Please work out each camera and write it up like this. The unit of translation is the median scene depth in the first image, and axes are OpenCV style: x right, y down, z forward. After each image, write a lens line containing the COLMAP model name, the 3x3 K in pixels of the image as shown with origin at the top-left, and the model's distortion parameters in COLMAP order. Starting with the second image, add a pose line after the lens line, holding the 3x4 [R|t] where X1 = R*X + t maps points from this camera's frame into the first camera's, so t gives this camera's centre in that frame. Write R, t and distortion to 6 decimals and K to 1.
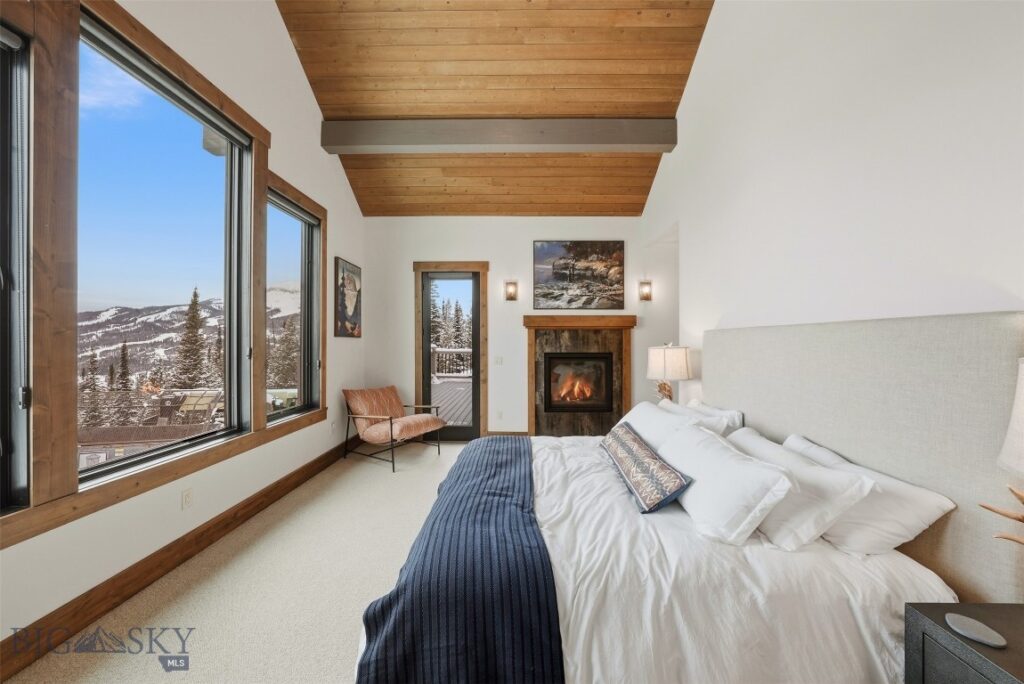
lens RADIAL K [[359.8, 0, 528.6], [0, 359.8, 343.0], [0, 0, 1]] dist [-0.027612, 0.005306]
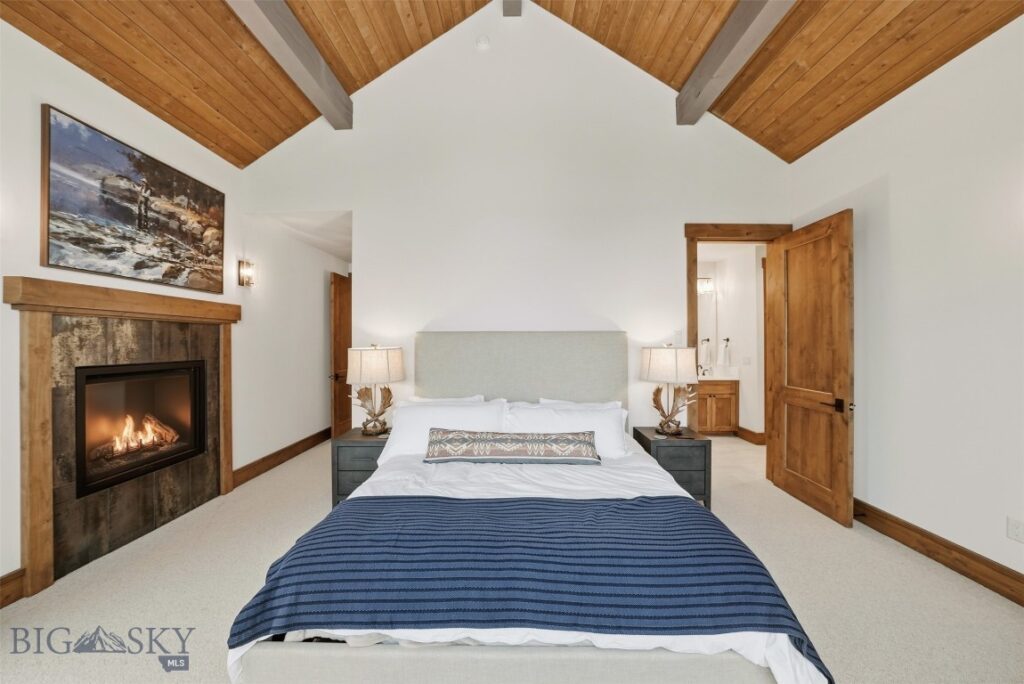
lens RADIAL K [[359.8, 0, 506.7], [0, 359.8, 340.0], [0, 0, 1]] dist [-0.027612, 0.005306]
pose [[0.009064, 0.007446, 0.999931, -0.393492], [0.004363, 0.999962, -0.007485, -0.001244], [-0.999949, 0.004430, 0.009031, 0.460315]]
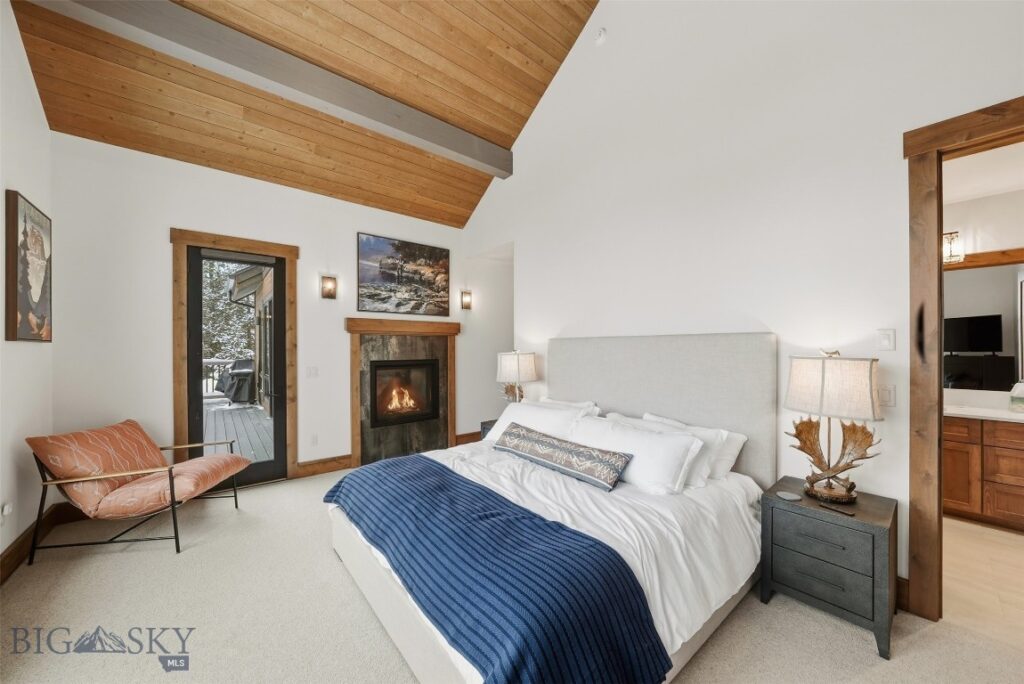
lens RADIAL K [[359.8, 0, 502.1], [0, 359.8, 347.9], [0, 0, 1]] dist [-0.027612, 0.005306]
pose [[0.767260, -0.002421, 0.641332, -0.275354], [0.004558, 0.999988, -0.001678, -0.002171], [-0.641320, 0.004211, 0.767262, 0.117291]]
